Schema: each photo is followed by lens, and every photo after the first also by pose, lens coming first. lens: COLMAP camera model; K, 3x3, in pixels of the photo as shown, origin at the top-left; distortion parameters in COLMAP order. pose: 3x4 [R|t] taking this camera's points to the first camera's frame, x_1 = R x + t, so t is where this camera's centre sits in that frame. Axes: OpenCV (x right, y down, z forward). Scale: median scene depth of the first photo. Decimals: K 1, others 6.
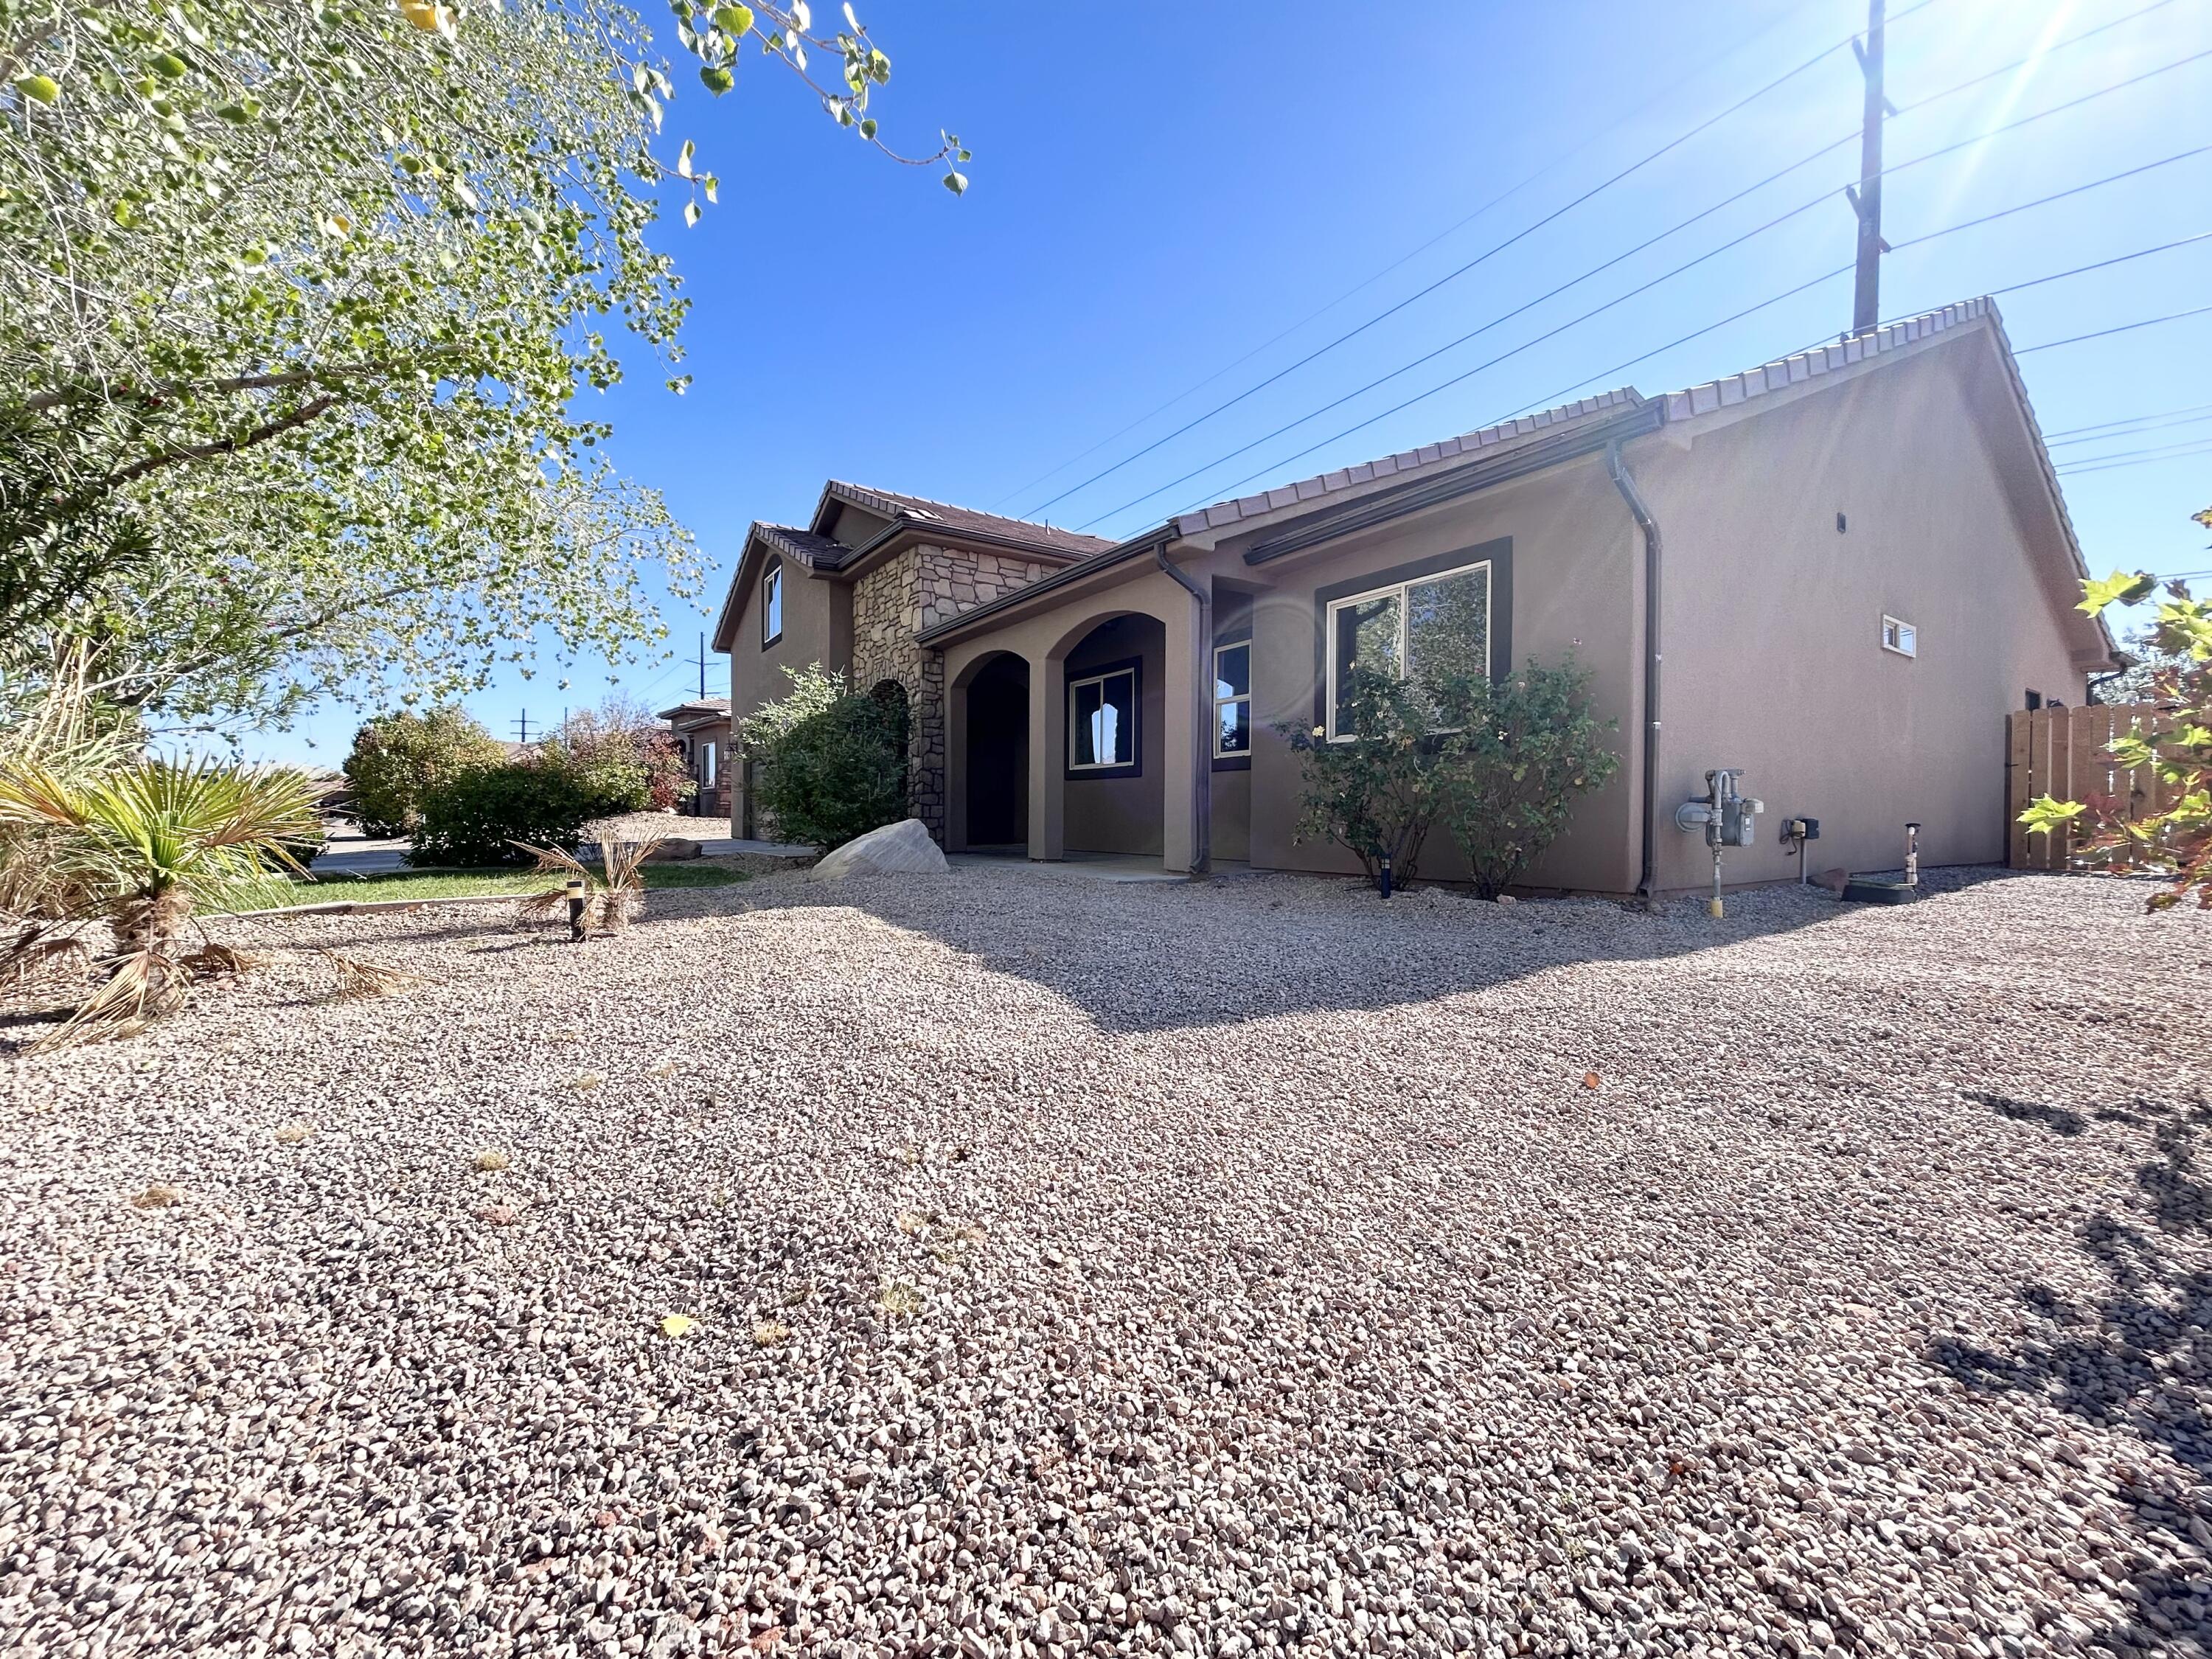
lens RADIAL K [[886.5, 0, 1116.7], [0, 886.5, 822.0], [0, 0, 1]] dist [-0.000126, 0.001058]
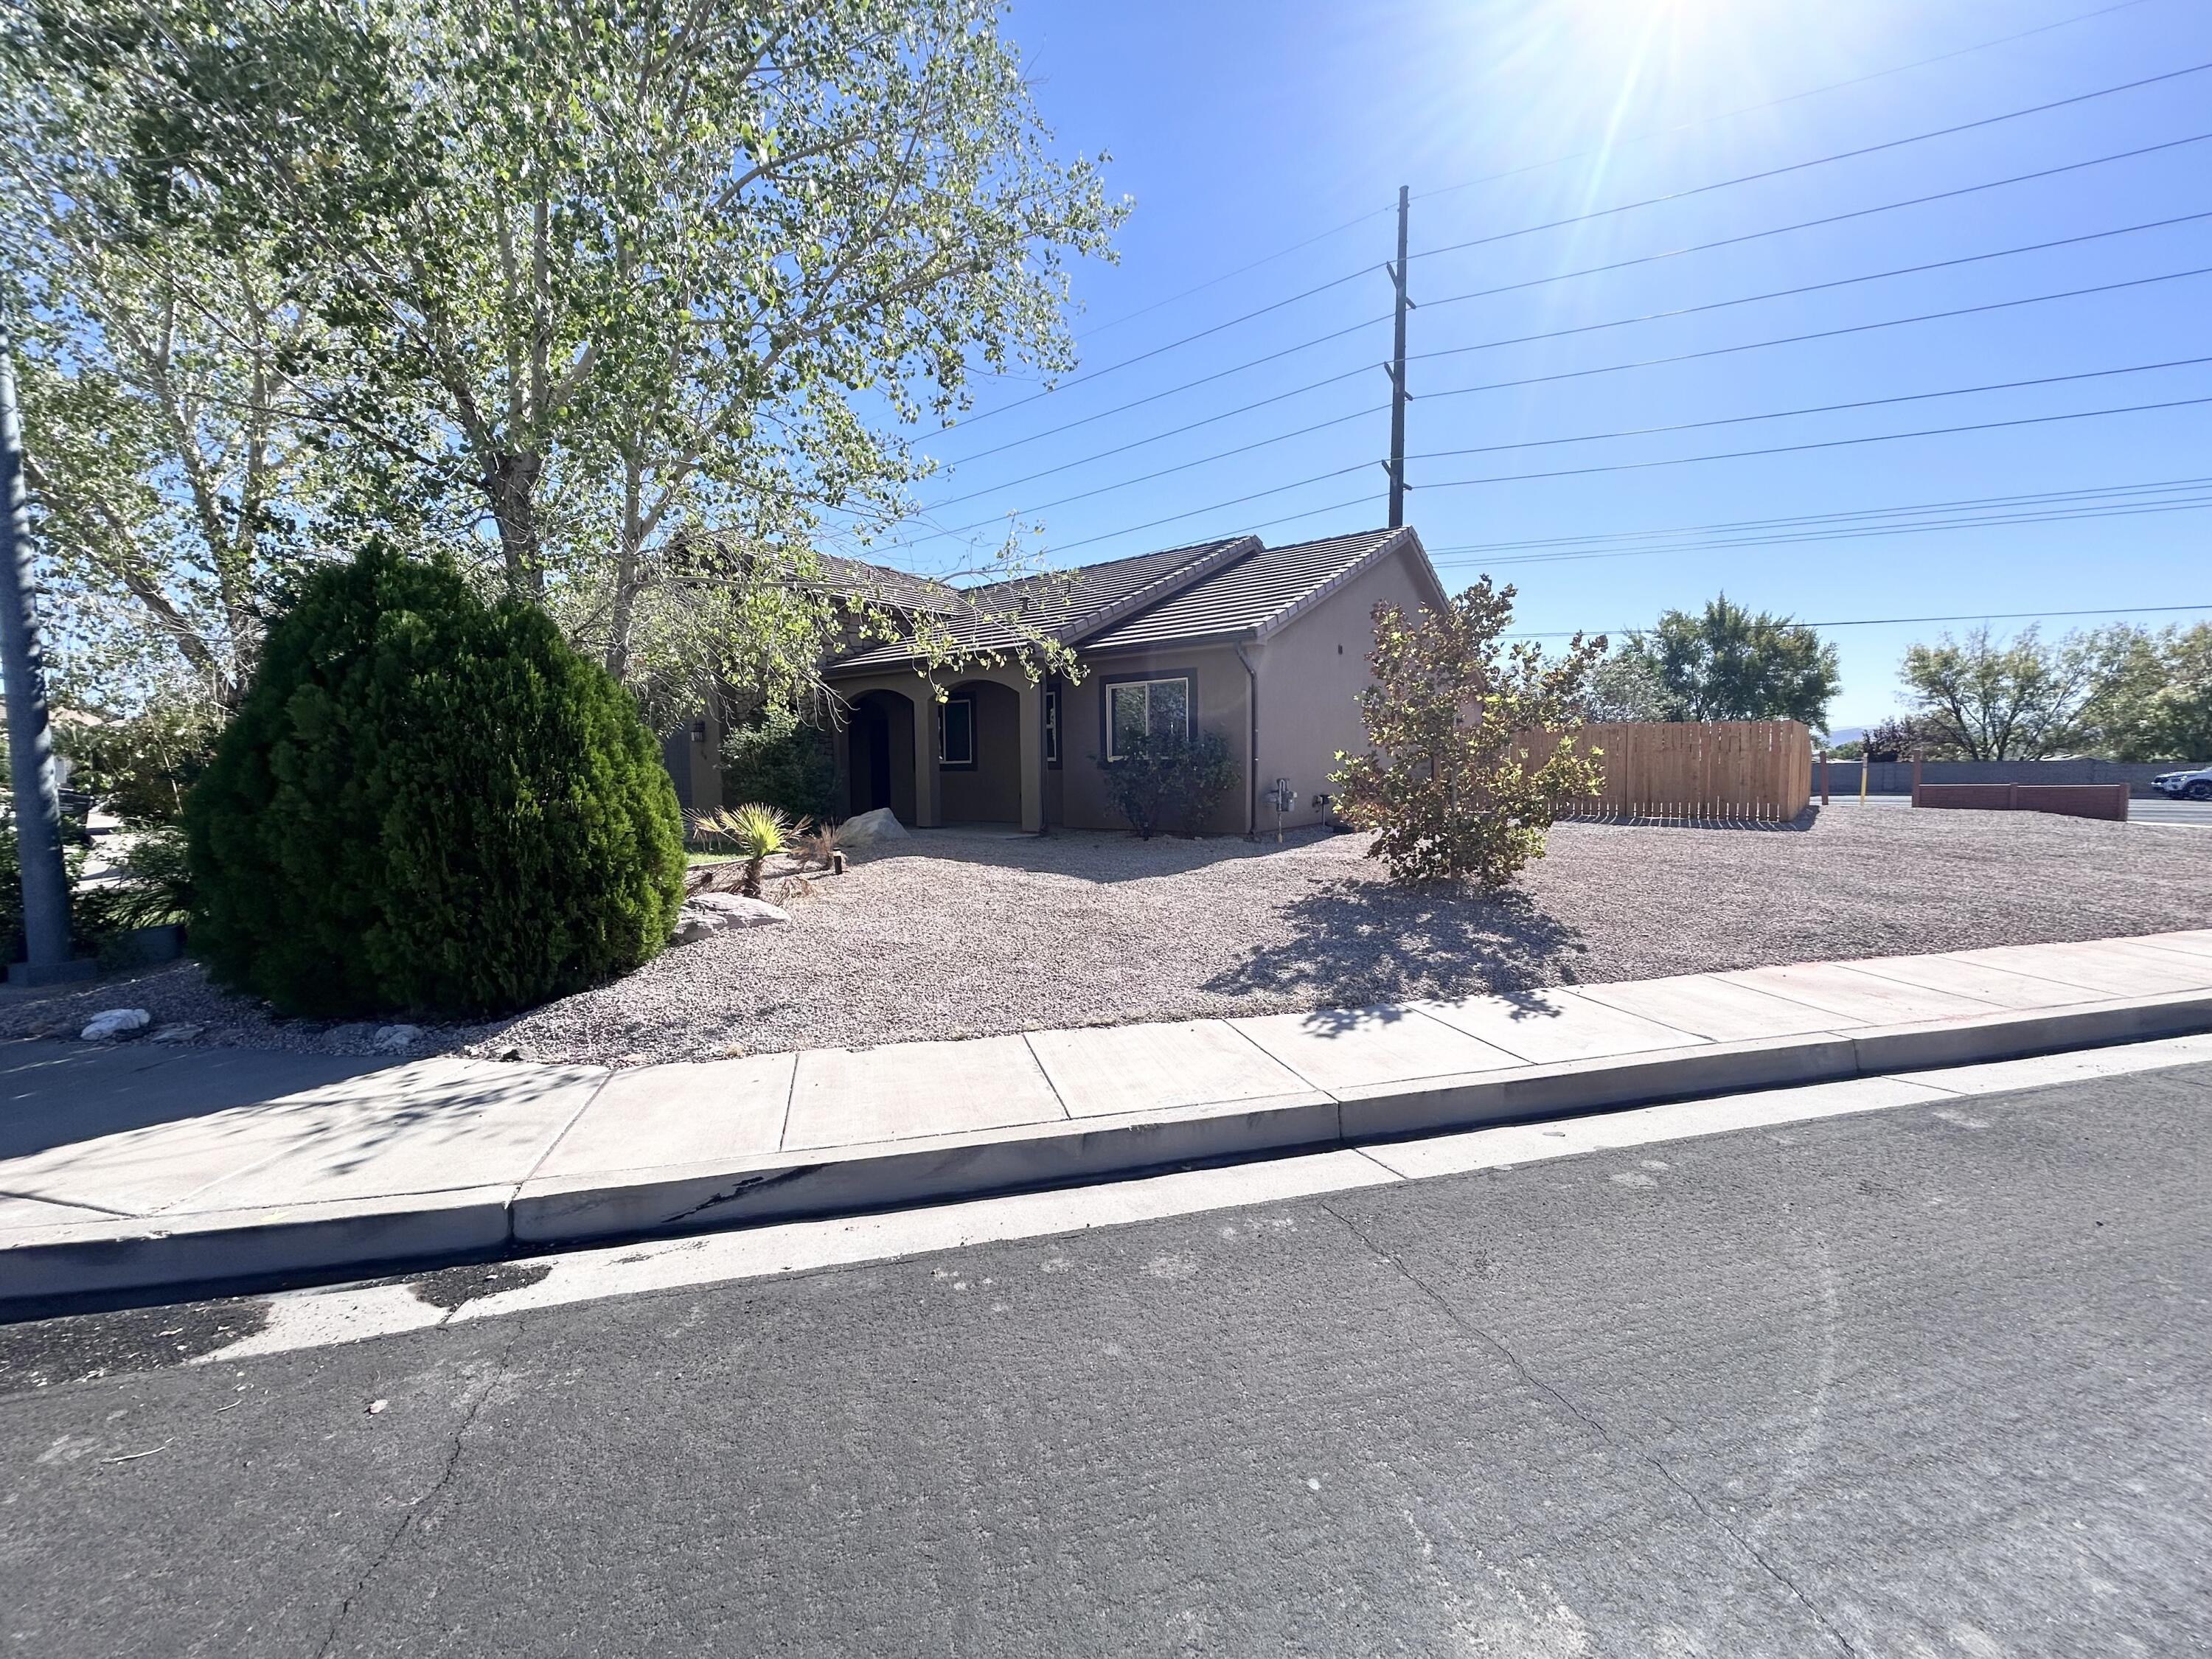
lens RADIAL K [[886.5, 0, 1097.0], [0, 886.5, 831.5], [0, 0, 1]] dist [-0.000126, 0.001058]
pose [[0.944885, -0.037502, 0.325248, -0.496262], [0.016544, 0.997618, 0.066966, -0.079162], [-0.326984, -0.057894, 0.943255, -0.966354]]
